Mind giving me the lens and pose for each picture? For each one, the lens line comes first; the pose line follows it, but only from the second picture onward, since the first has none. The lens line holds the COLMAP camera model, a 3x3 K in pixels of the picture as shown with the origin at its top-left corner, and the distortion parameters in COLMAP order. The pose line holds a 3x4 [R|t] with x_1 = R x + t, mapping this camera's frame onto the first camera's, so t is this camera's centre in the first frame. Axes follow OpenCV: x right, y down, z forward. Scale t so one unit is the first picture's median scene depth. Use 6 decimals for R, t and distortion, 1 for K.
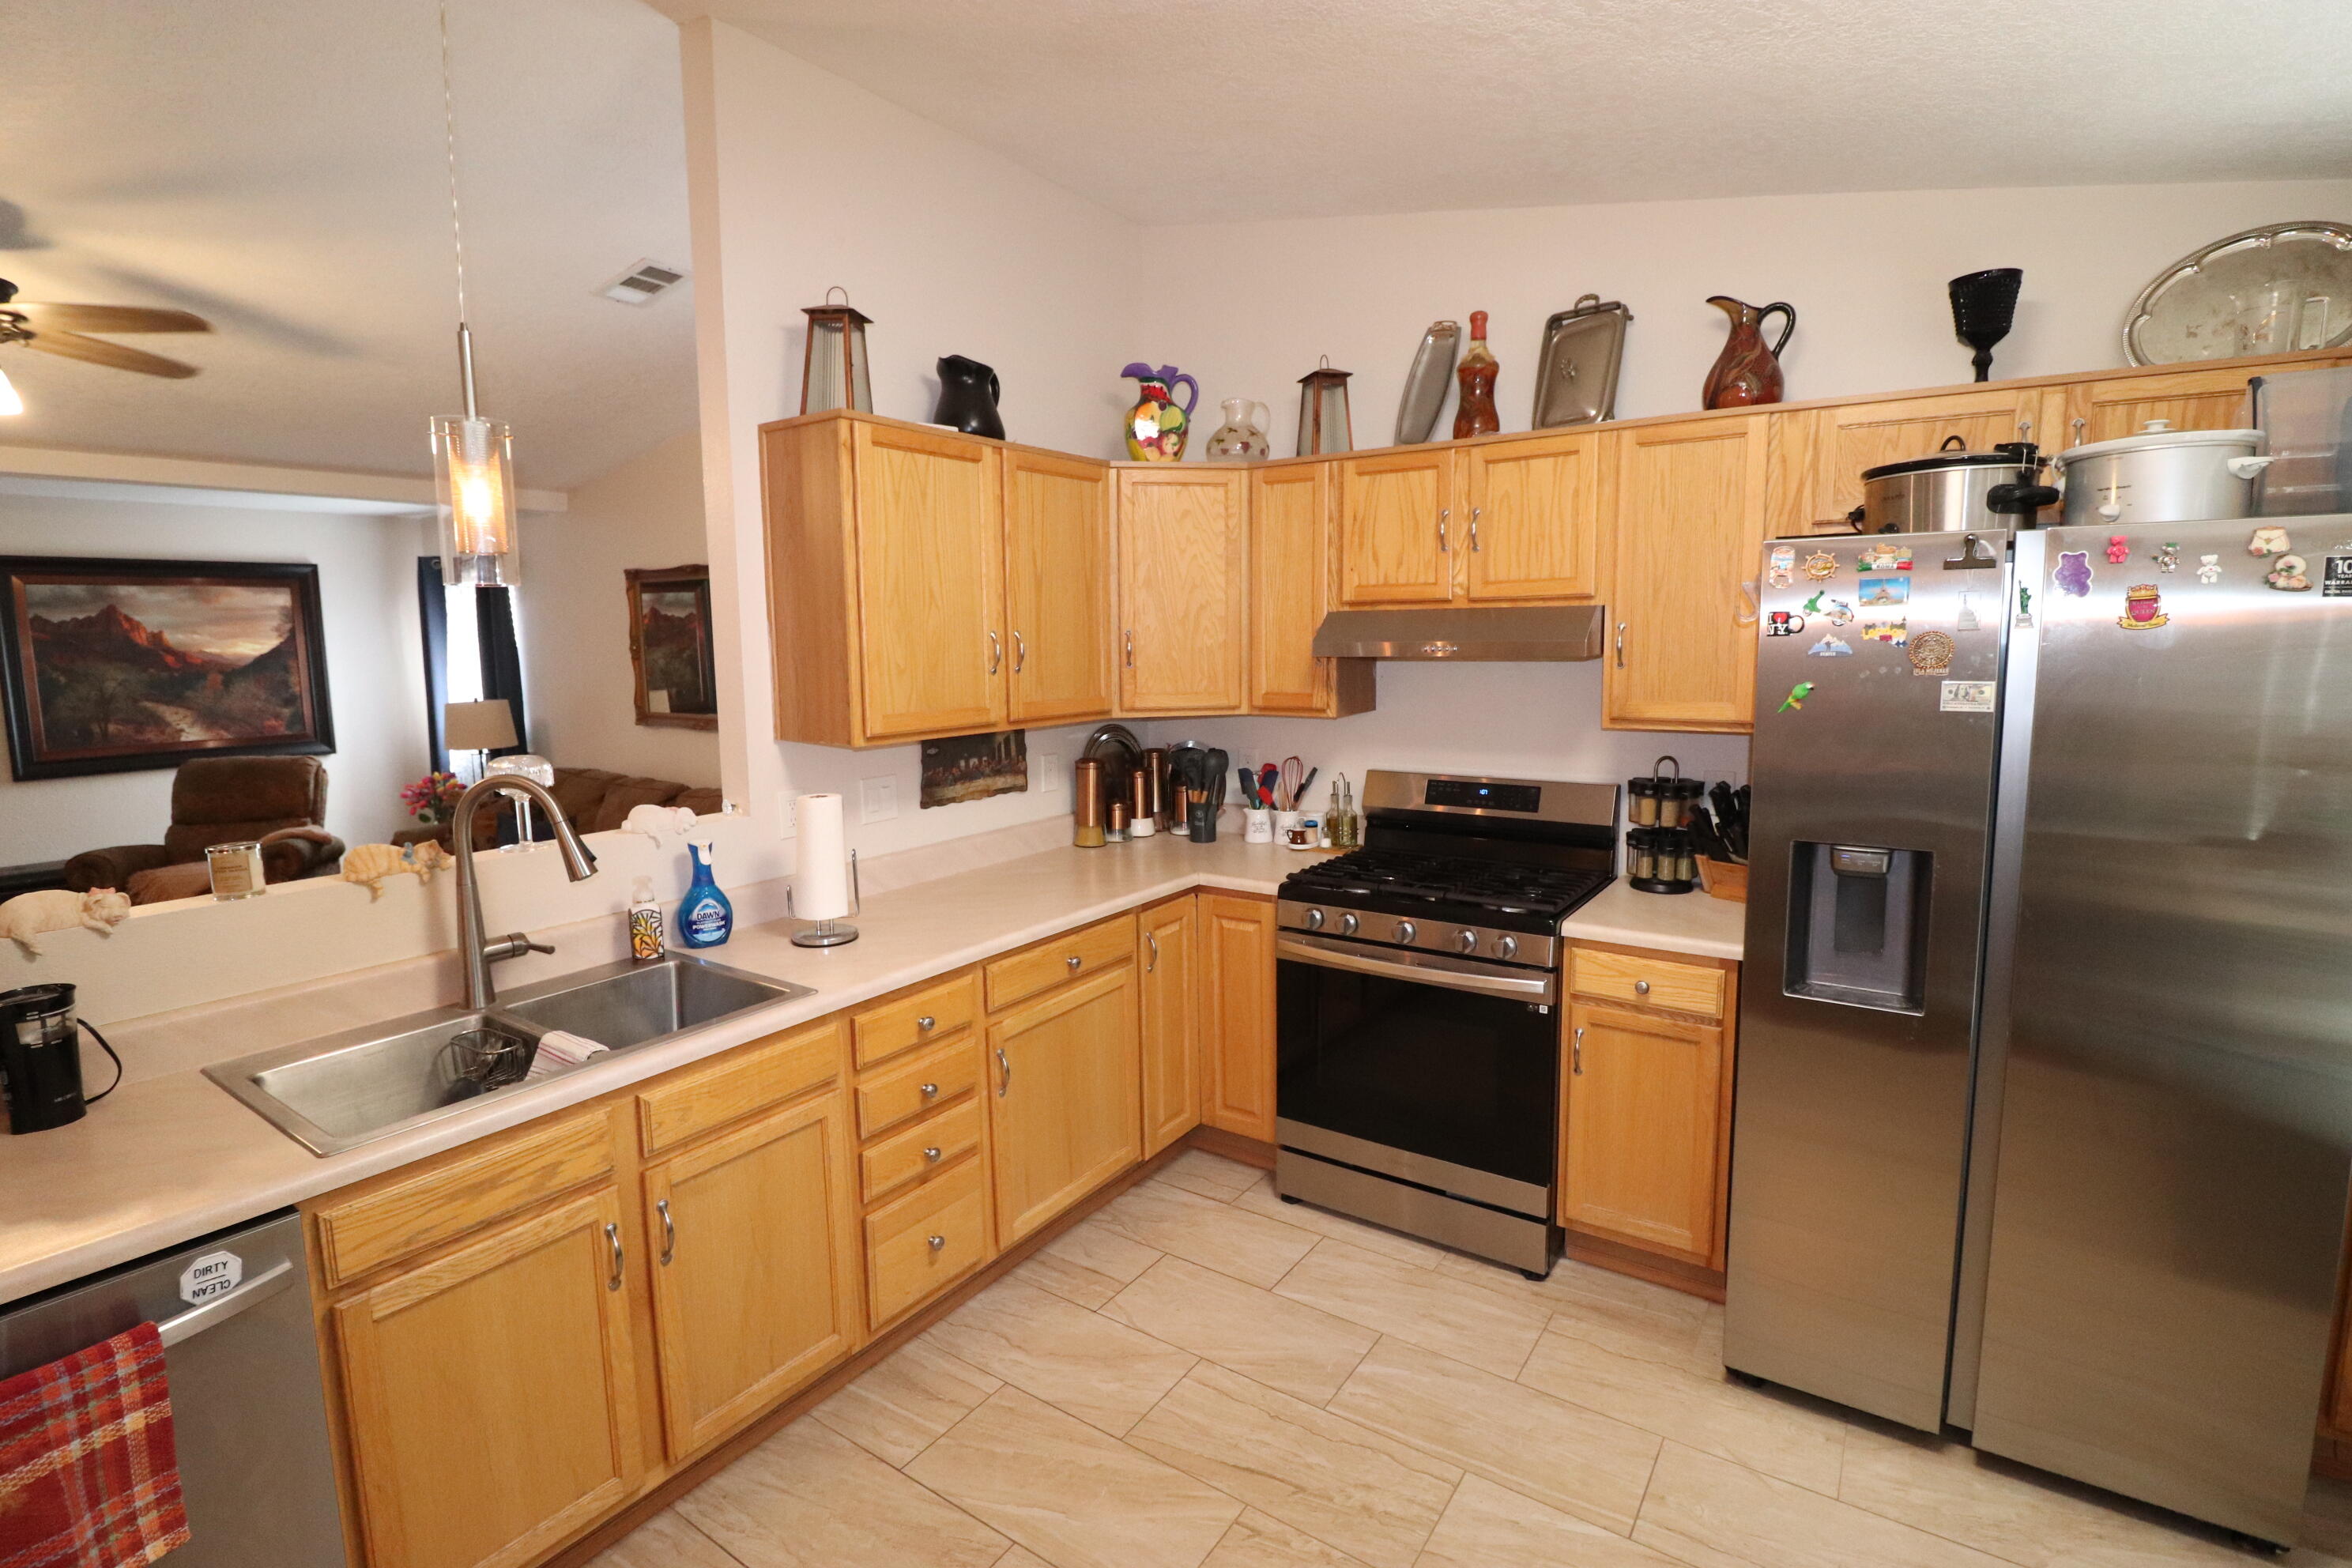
lens RADIAL K [[1095.5, 0, 1169.7], [0, 1095.5, 774.5], [0, 0, 1]] dist [-0.013656, -0.005701]
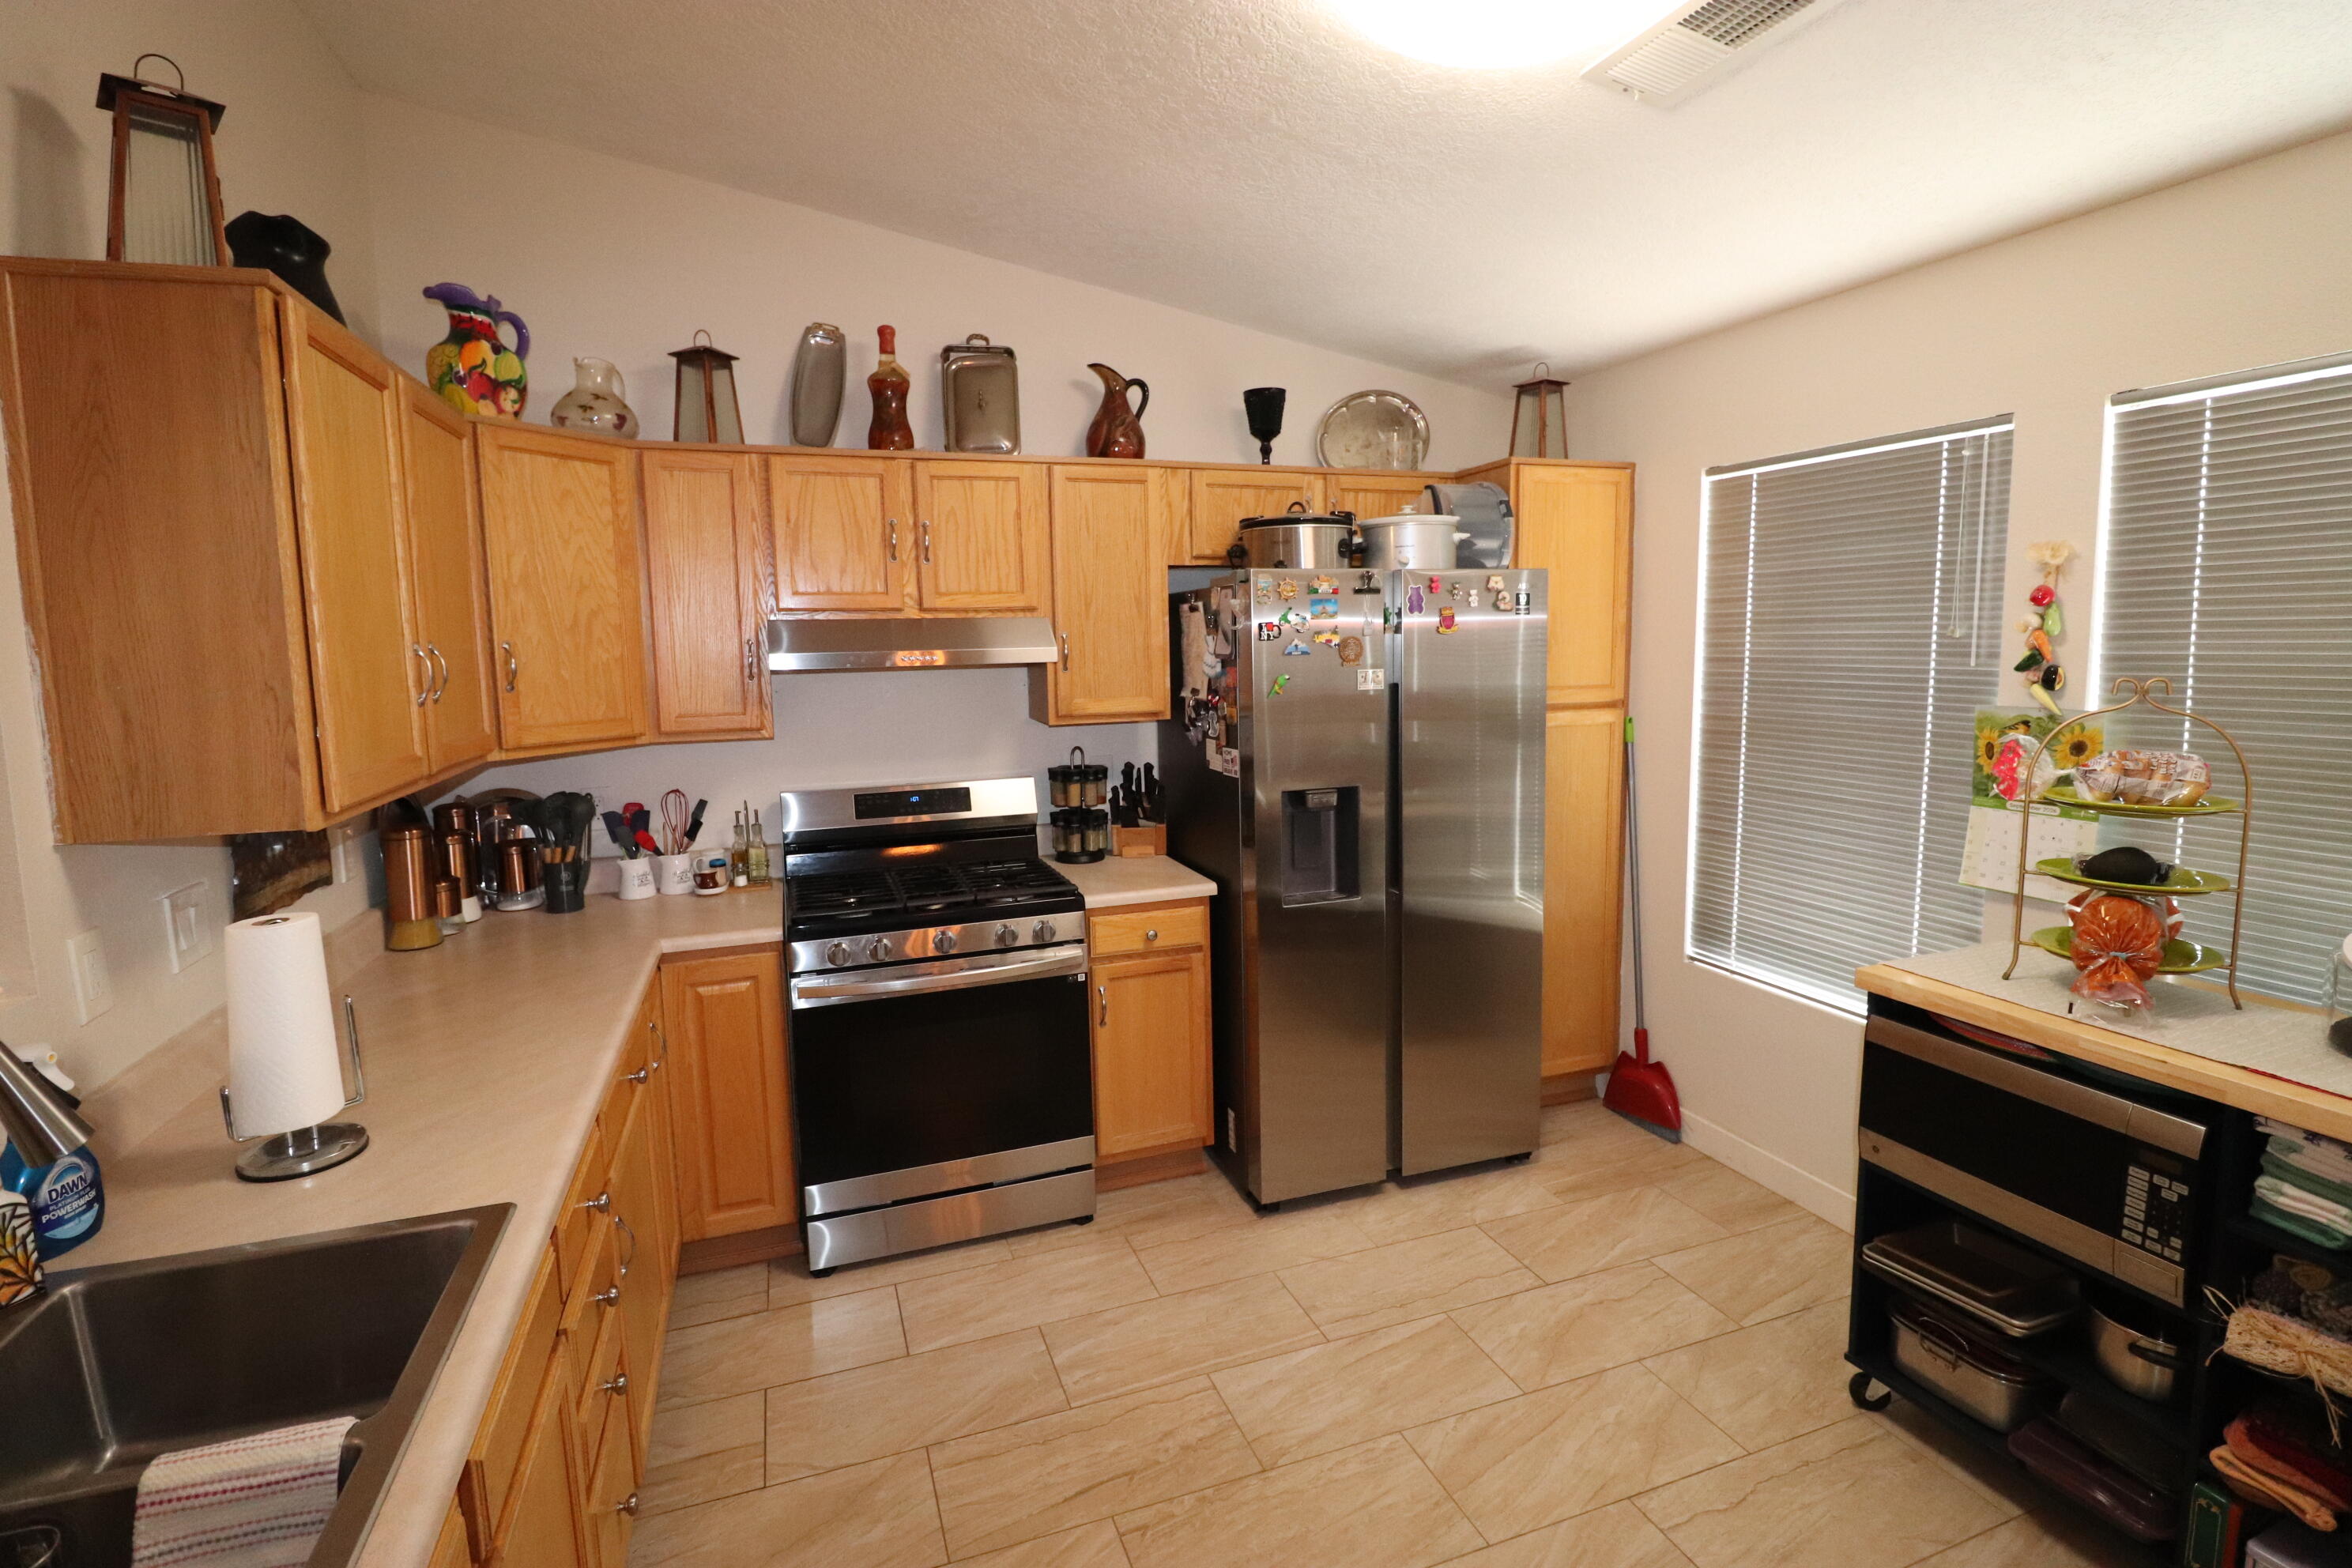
lens RADIAL K [[1095.5, 0, 1178.1], [0, 1095.5, 774.2], [0, 0, 1]] dist [-0.013656, -0.005701]
pose [[0.576410, -0.099451, 0.811086, -0.440425], [0.114690, 0.992588, 0.040200, -0.022262], [-0.809072, 0.069852, 0.583543, 0.229098]]
